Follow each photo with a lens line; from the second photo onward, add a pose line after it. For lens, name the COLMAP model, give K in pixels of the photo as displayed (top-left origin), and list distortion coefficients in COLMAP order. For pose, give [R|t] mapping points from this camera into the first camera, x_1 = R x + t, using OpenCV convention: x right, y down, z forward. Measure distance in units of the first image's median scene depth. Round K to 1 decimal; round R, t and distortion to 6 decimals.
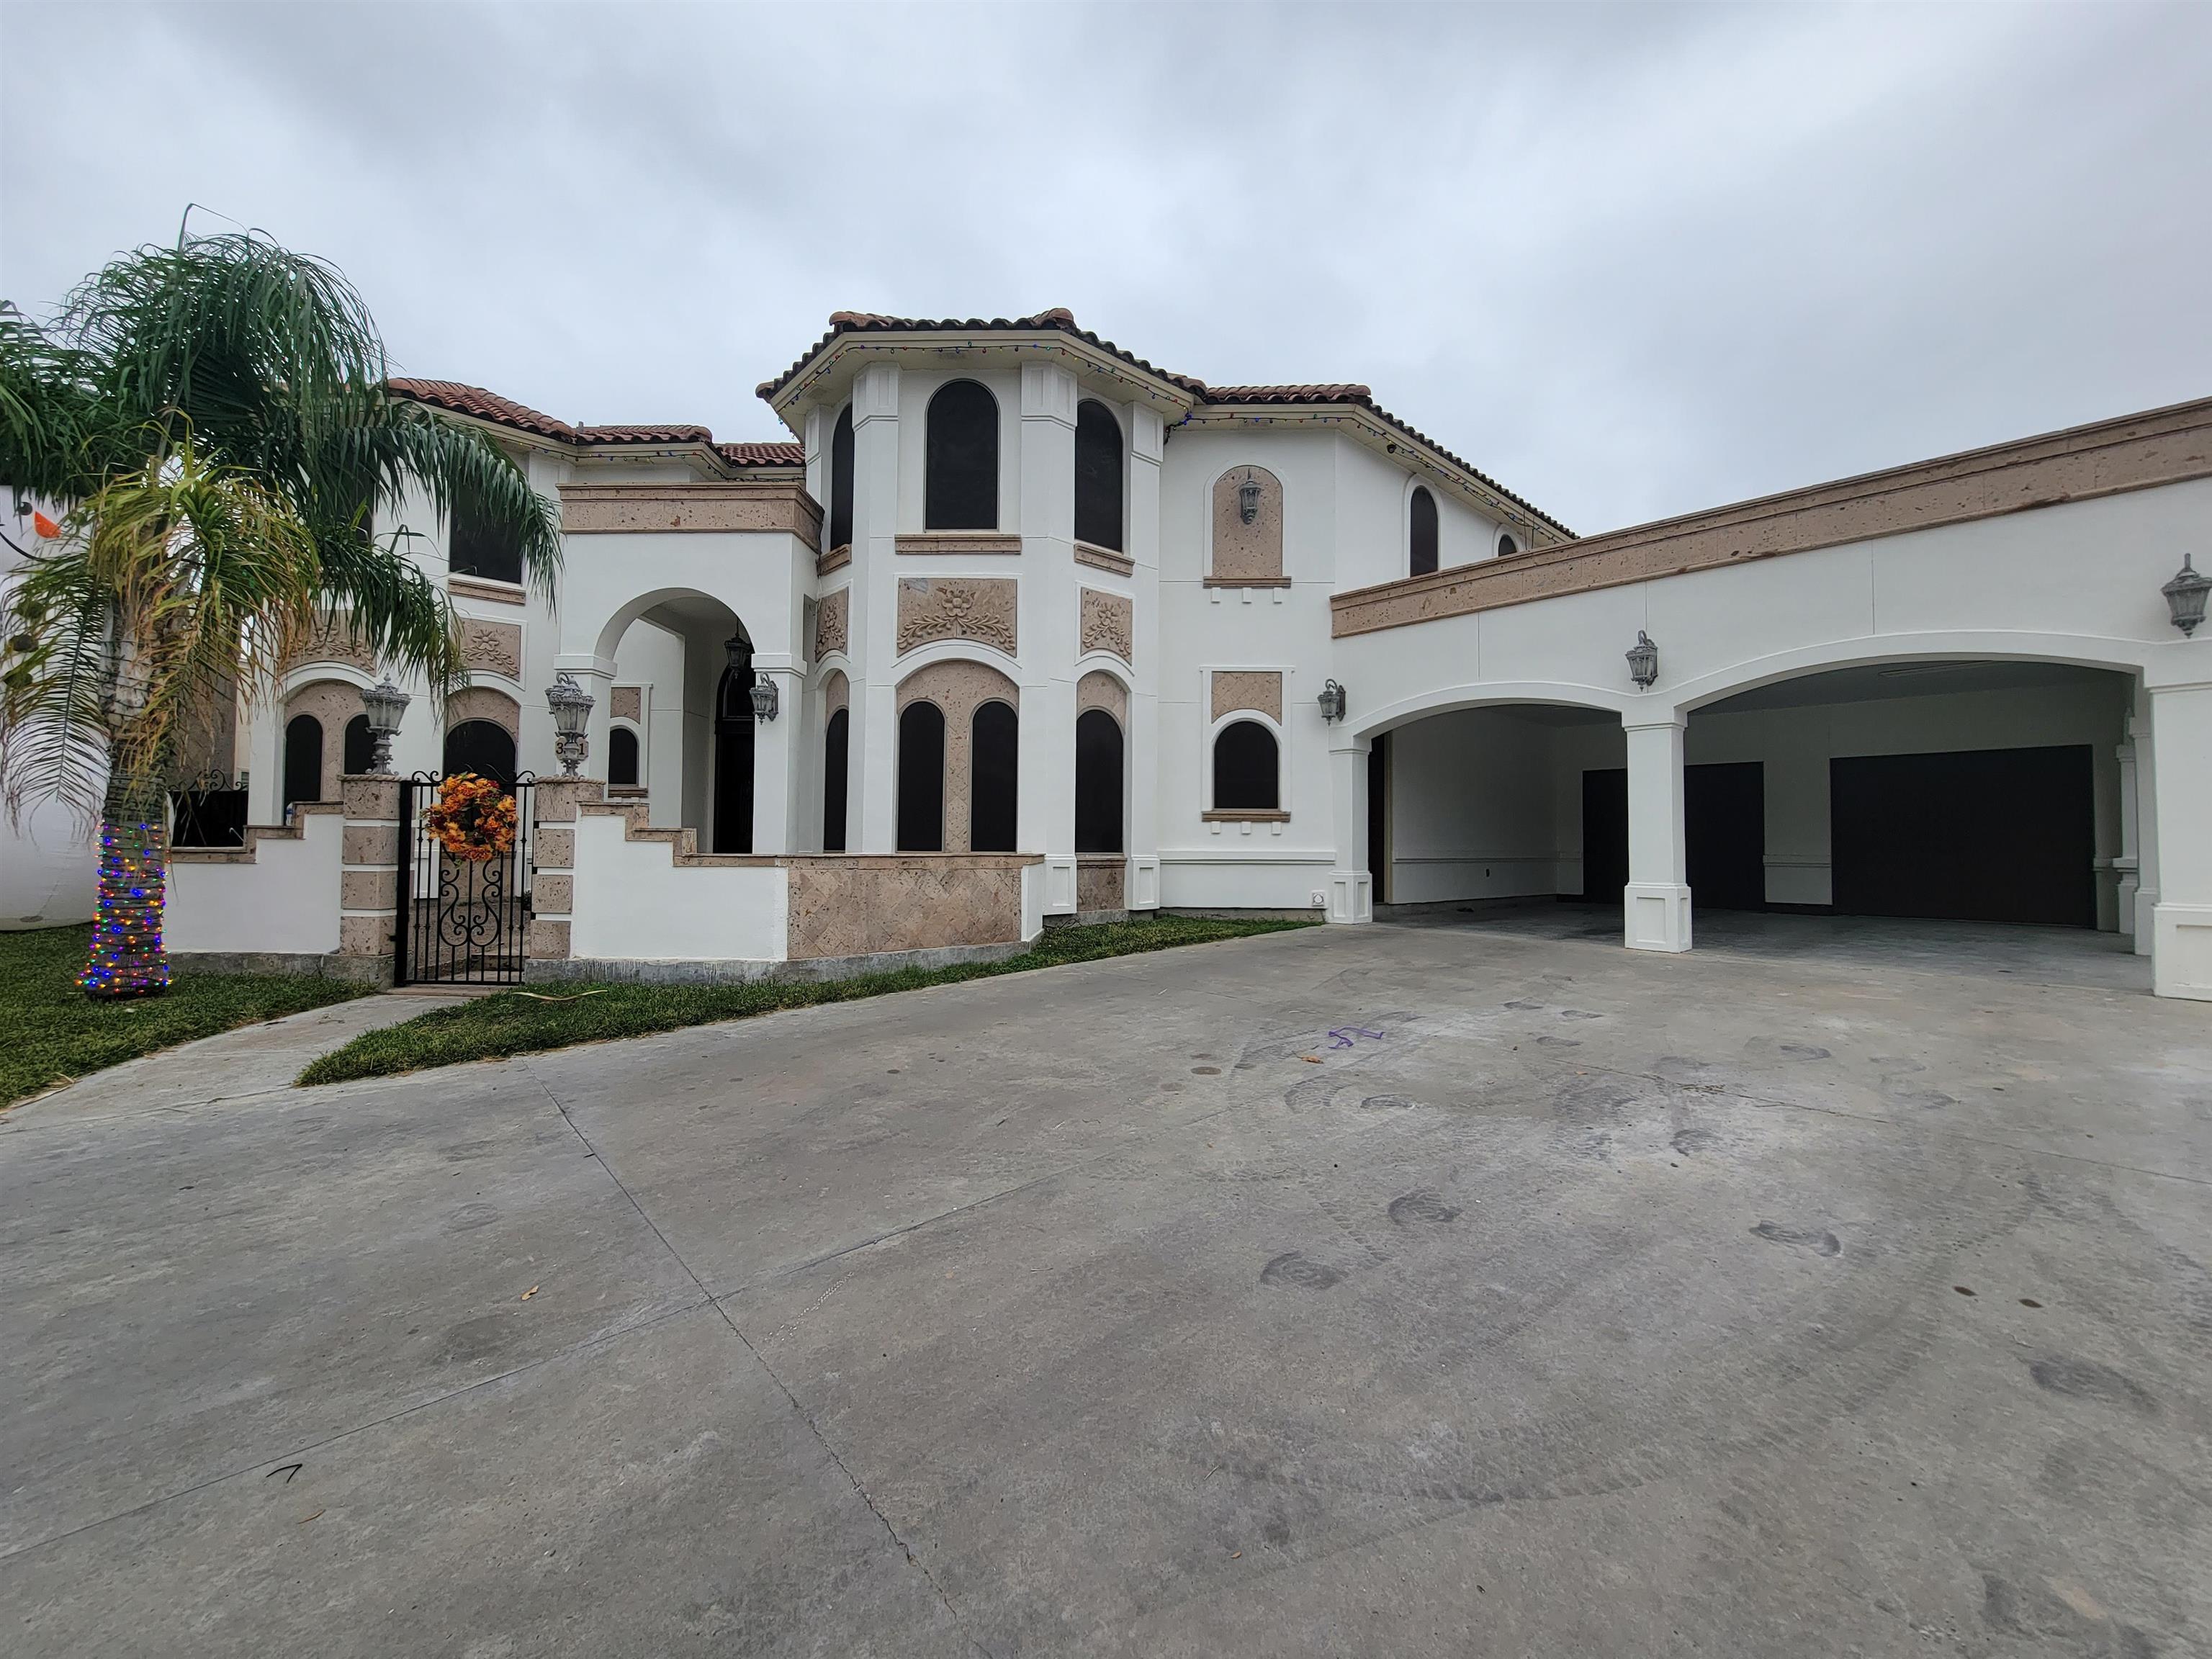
lens RADIAL K [[906.1, 0, 1106.2], [0, 906.1, 821.5], [0, 0, 1]] dist [-0.003349, -0.000462]
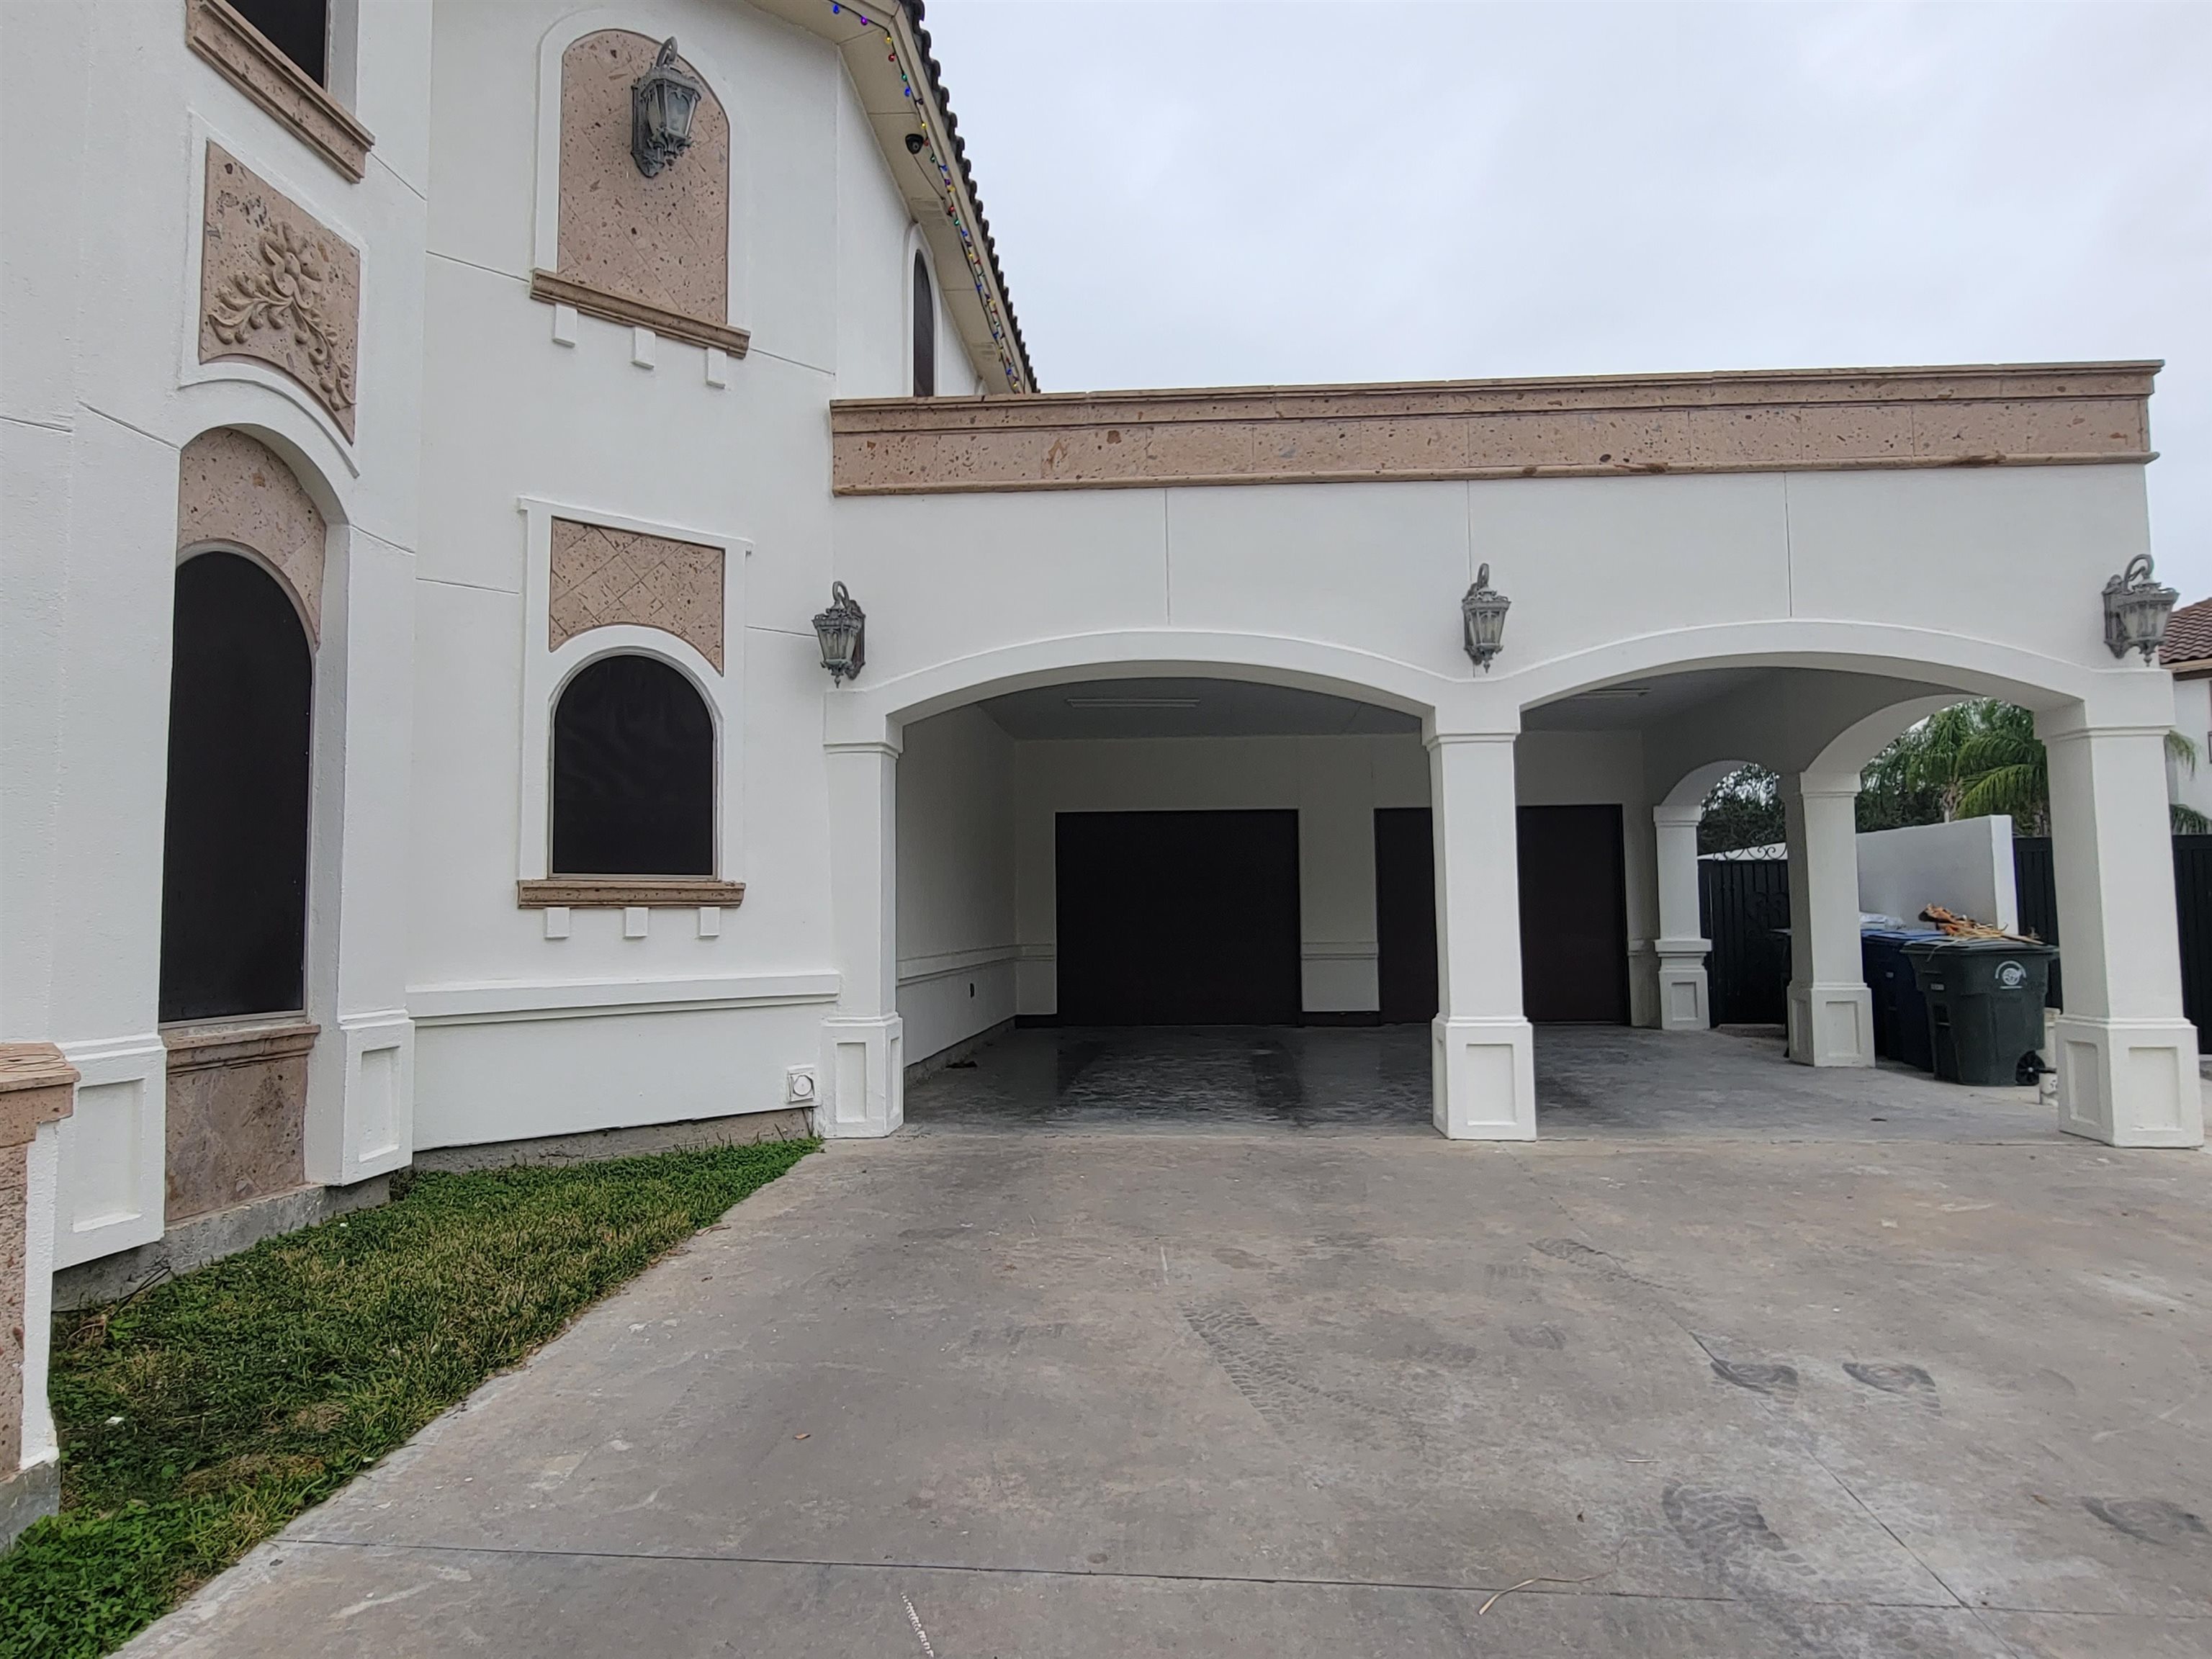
lens RADIAL K [[1323.0, 0, 1107.0], [0, 1323.0, 826.2], [0, 0, 1]] dist [-0.001343, -0.001484]
pose [[0.709400, 0.031304, 0.704111, -0.113286], [0.000249, 0.999002, -0.044665, -0.009742], [-0.704806, 0.031861, 0.708684, 0.465670]]
